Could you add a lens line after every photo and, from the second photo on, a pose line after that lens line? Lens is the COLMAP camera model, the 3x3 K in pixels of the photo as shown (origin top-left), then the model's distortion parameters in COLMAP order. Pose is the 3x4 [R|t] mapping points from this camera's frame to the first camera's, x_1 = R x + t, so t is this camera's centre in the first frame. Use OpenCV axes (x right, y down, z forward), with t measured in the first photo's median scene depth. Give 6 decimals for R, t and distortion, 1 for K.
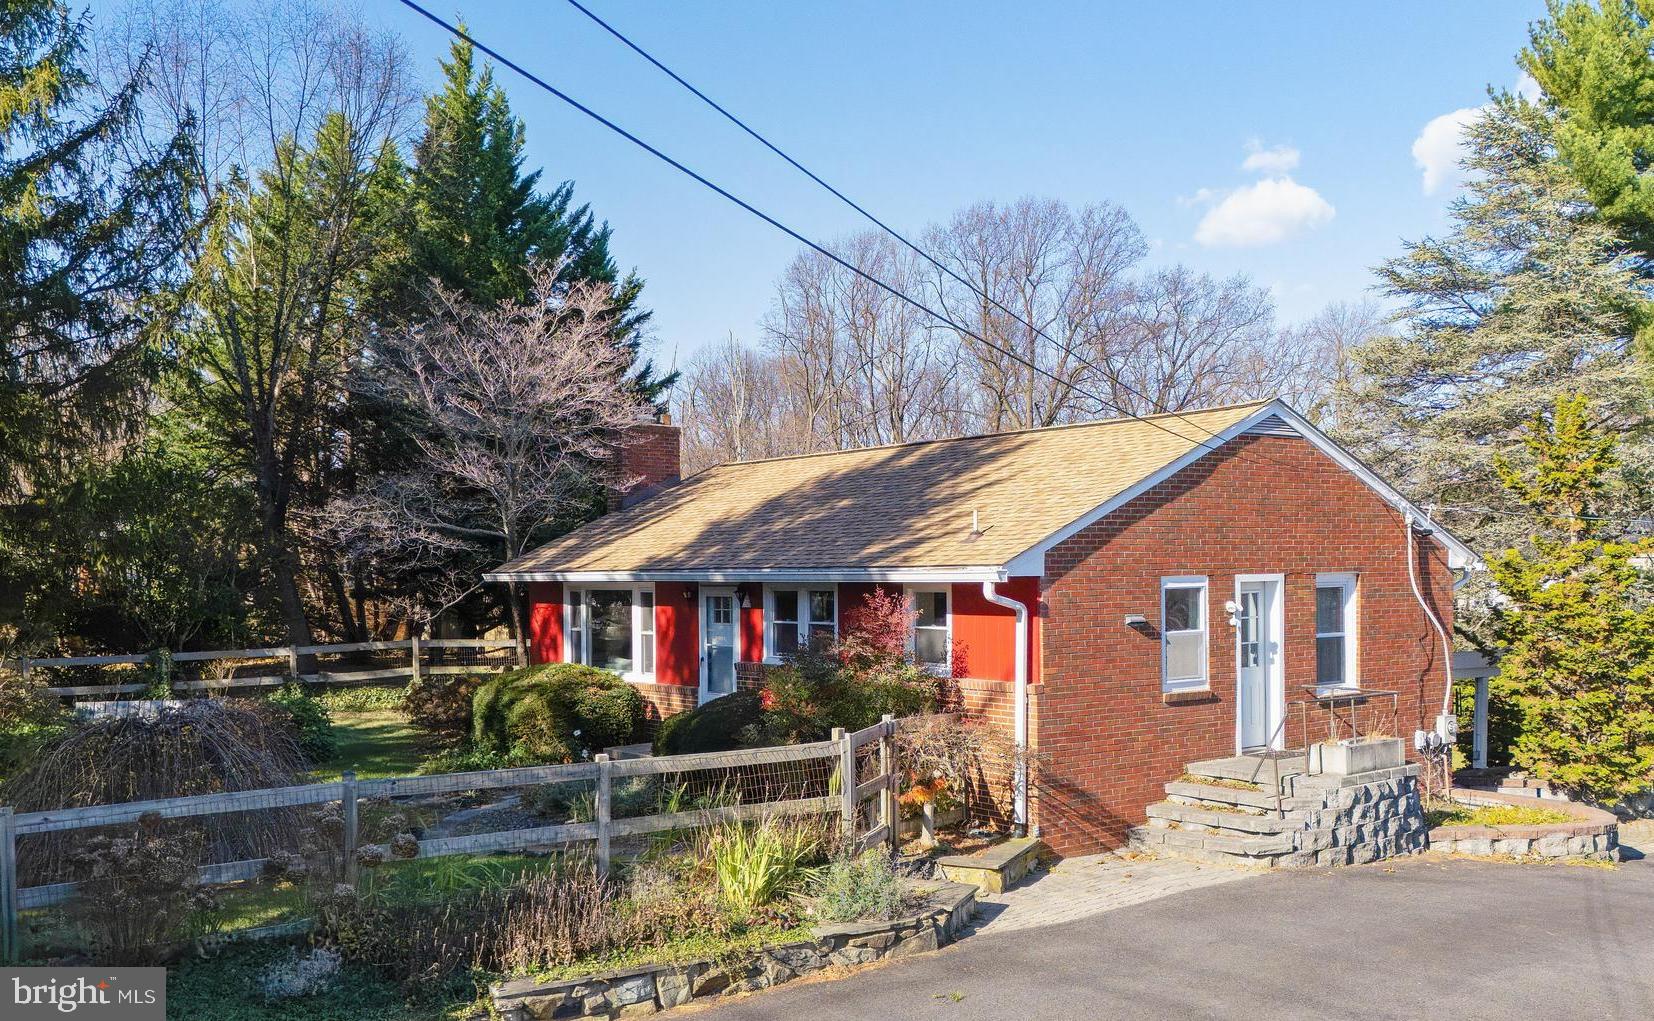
lens RADIAL K [[1495.7, 0, 821.7], [0, 1495.7, 635.2], [0, 0, 1]] dist [0.181709, -0.325892]
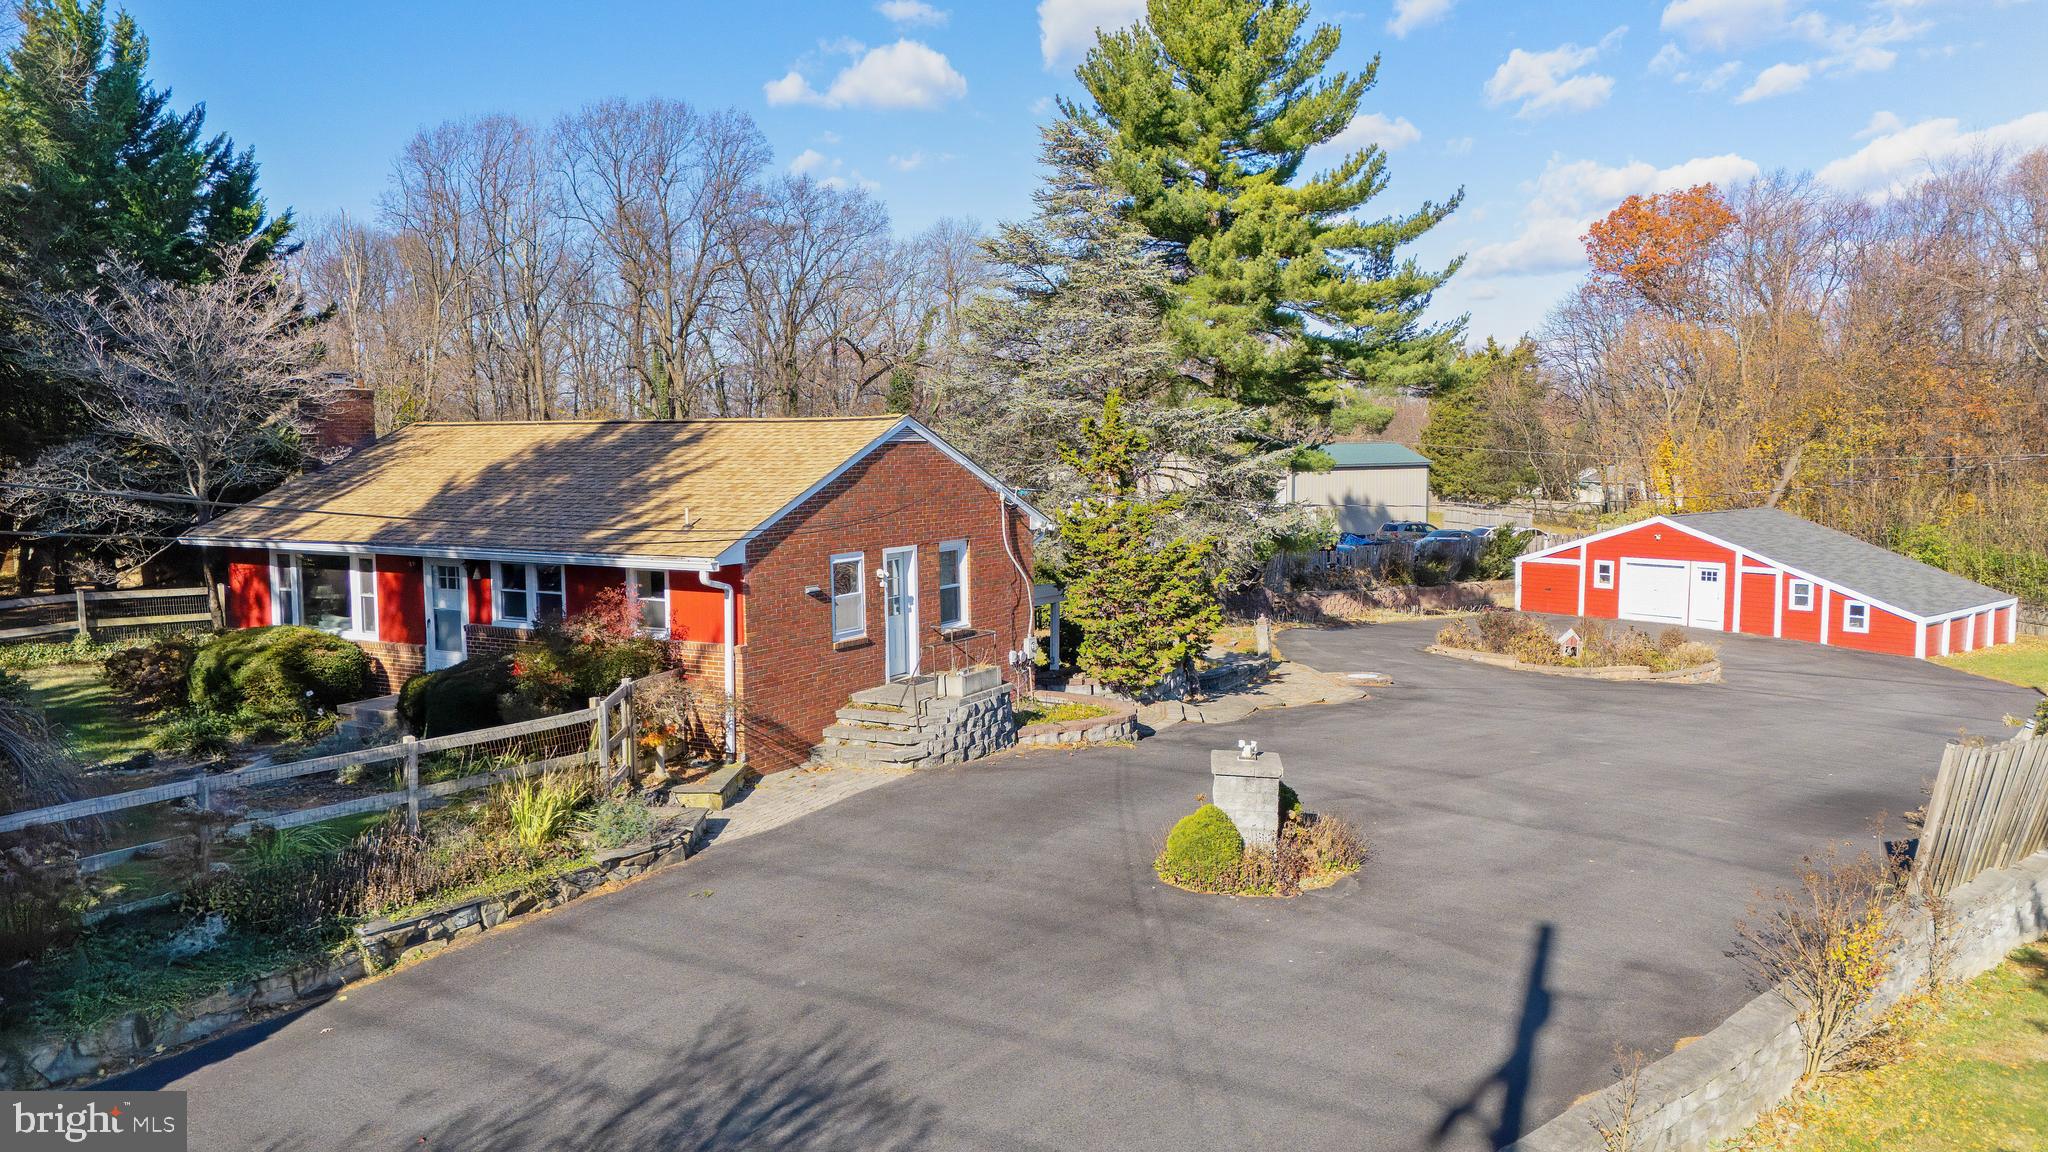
lens RADIAL K [[1497.6, 0, 1024.0], [0, 1497.6, 576.0], [0, 0, 1]] dist [0.080688, -0.058820]
pose [[0.930193, -0.033597, 0.365529, -0.095917], [0.015257, 0.998481, 0.052950, -0.086821], [-0.366753, -0.043677, 0.929293, -0.275861]]
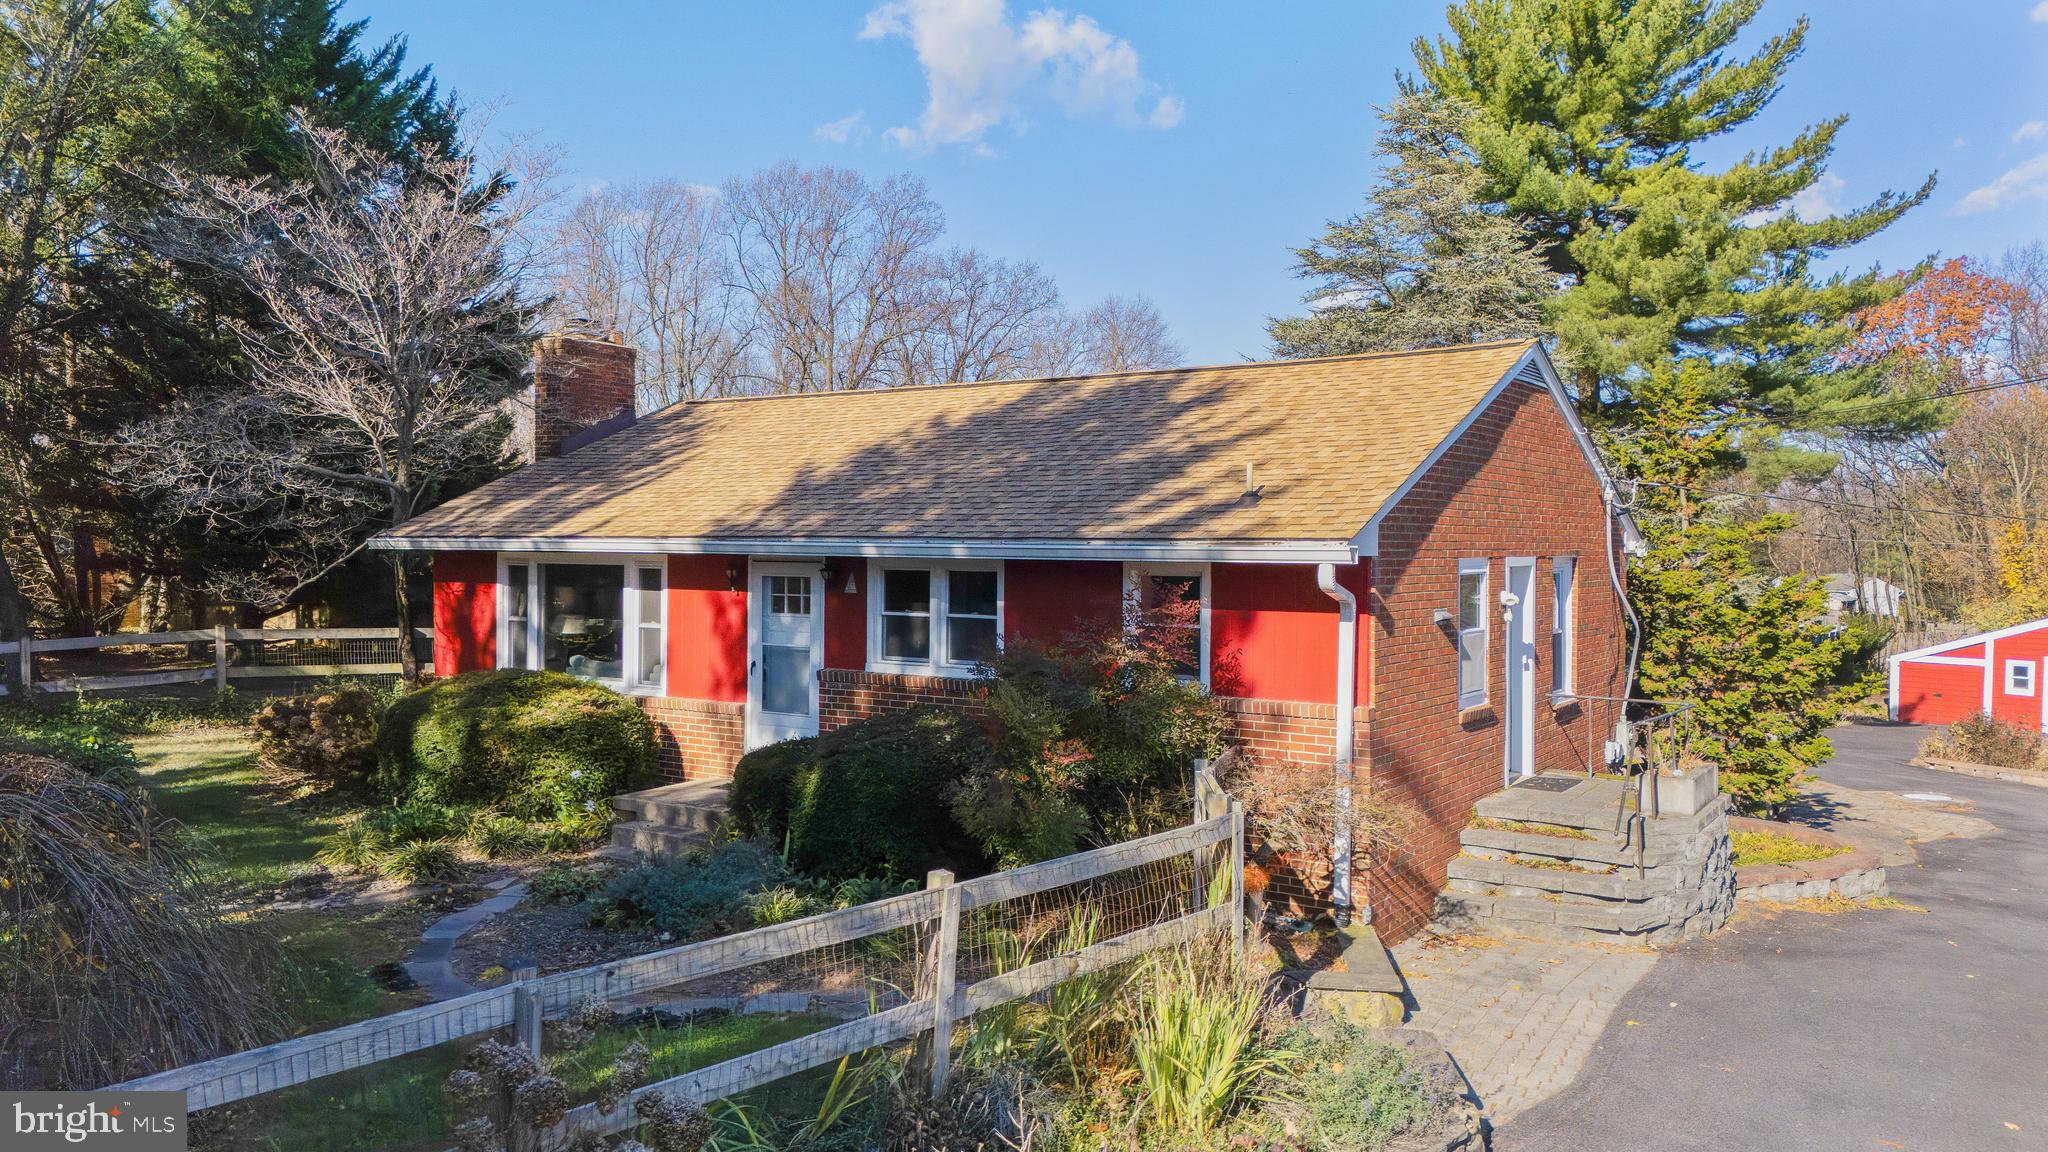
lens RADIAL K [[1465.6, 0, 1024.0], [0, 1465.6, 576.0], [0, 0, 1]] dist [0.076430, -0.056107]
pose [[0.949227, 0.010157, 0.314427, -0.216618], [-0.003591, 0.999763, -0.021454, -0.013504], [-0.314570, 0.019236, 0.949039, 0.361381]]
